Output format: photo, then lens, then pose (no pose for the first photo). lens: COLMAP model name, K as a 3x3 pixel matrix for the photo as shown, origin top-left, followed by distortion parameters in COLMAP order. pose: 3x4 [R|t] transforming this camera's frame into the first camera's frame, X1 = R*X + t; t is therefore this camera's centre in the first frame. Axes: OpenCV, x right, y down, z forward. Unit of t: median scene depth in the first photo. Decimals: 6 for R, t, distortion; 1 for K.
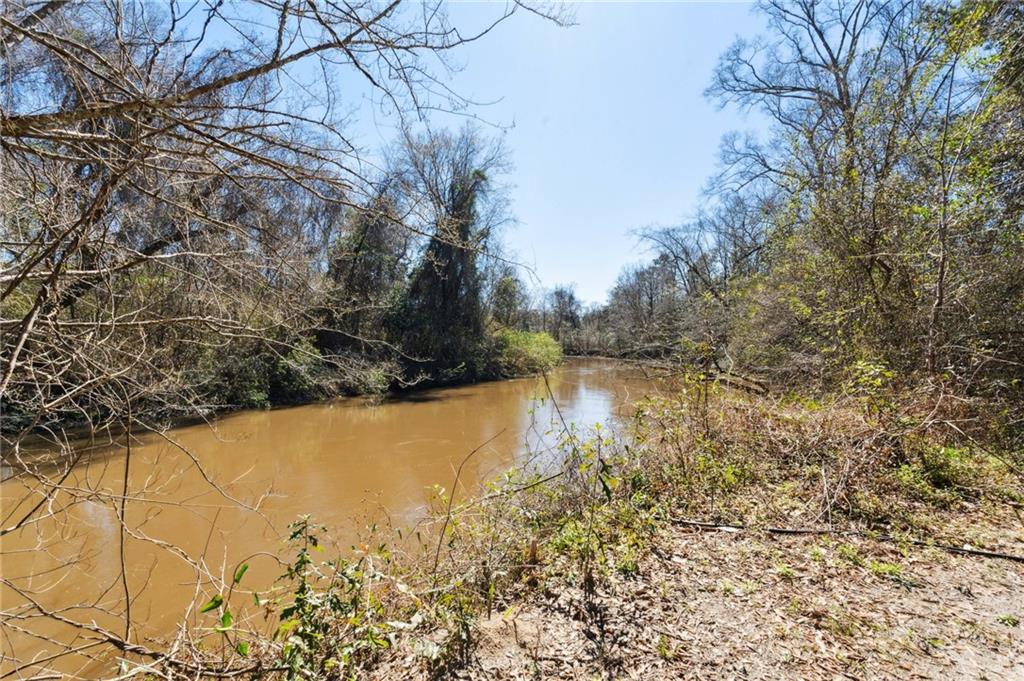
lens RADIAL K [[458.5, 0, 512.6], [0, 458.5, 340.6], [0, 0, 1]] dist [0.001942, 0.000432]
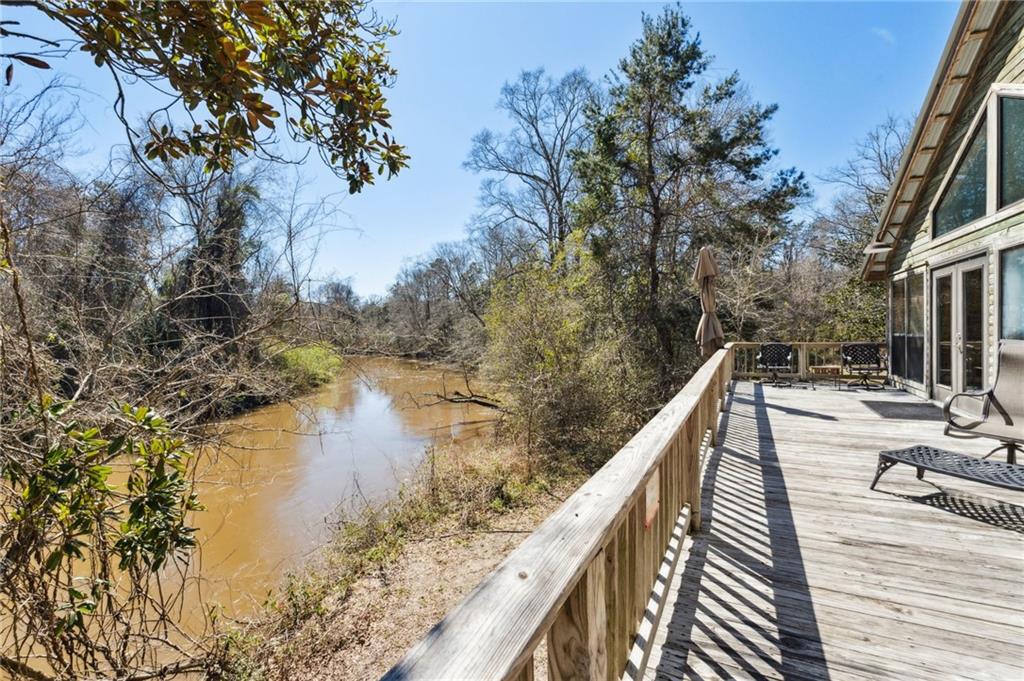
lens RADIAL K [[458.5, 0, 516.9], [0, 458.5, 337.5], [0, 0, 1]] dist [0.001942, 0.000432]
pose [[0.887369, -0.017453, 0.460730, -0.021322], [0.009360, 0.999759, 0.019844, -0.055152], [-0.460965, -0.013296, 0.887319, -0.109518]]
